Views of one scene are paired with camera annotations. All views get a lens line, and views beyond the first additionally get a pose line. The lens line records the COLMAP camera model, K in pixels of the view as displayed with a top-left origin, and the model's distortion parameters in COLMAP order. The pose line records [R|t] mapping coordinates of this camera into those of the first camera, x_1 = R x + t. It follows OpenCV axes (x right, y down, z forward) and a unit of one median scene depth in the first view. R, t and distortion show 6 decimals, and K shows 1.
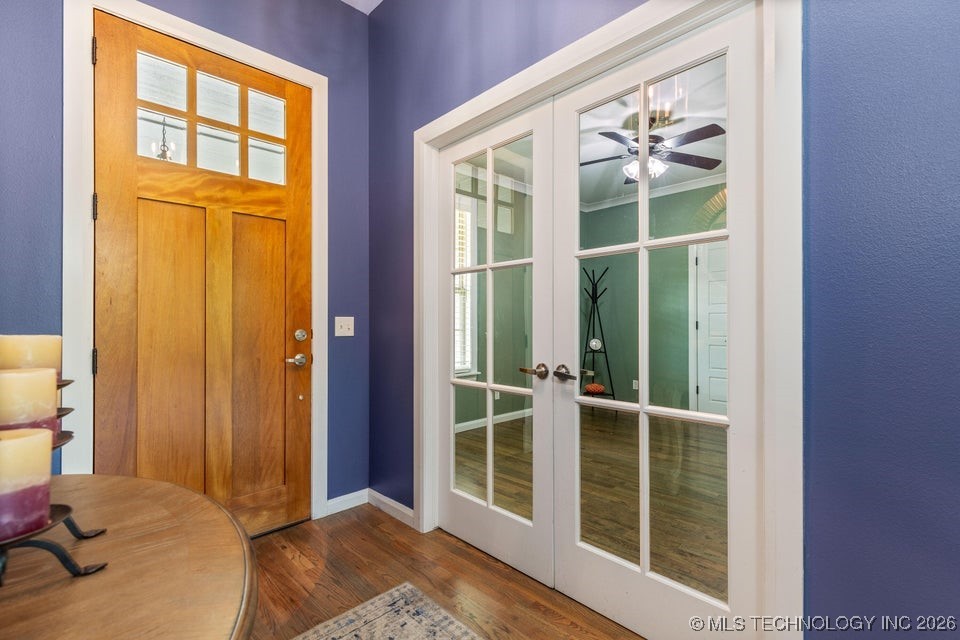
lens RADIAL K [[446.0, 0, 481.5], [0, 446.0, 321.0], [0, 0, 1]] dist [0.008548, -0.002163]
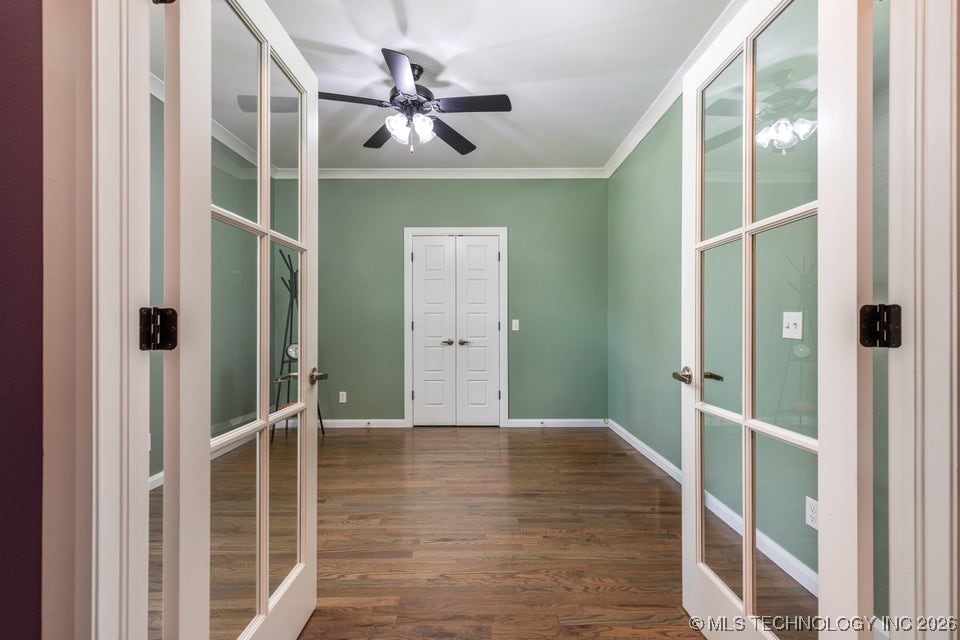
lens RADIAL K [[446.0, 0, 484.1], [0, 446.0, 328.4], [0, 0, 1]] dist [0.008548, -0.002163]
pose [[0.672820, -0.014768, 0.739659, -0.132597], [-0.008125, 0.999593, 0.027348, -0.013444], [-0.739762, -0.024410, 0.672426, 0.368480]]
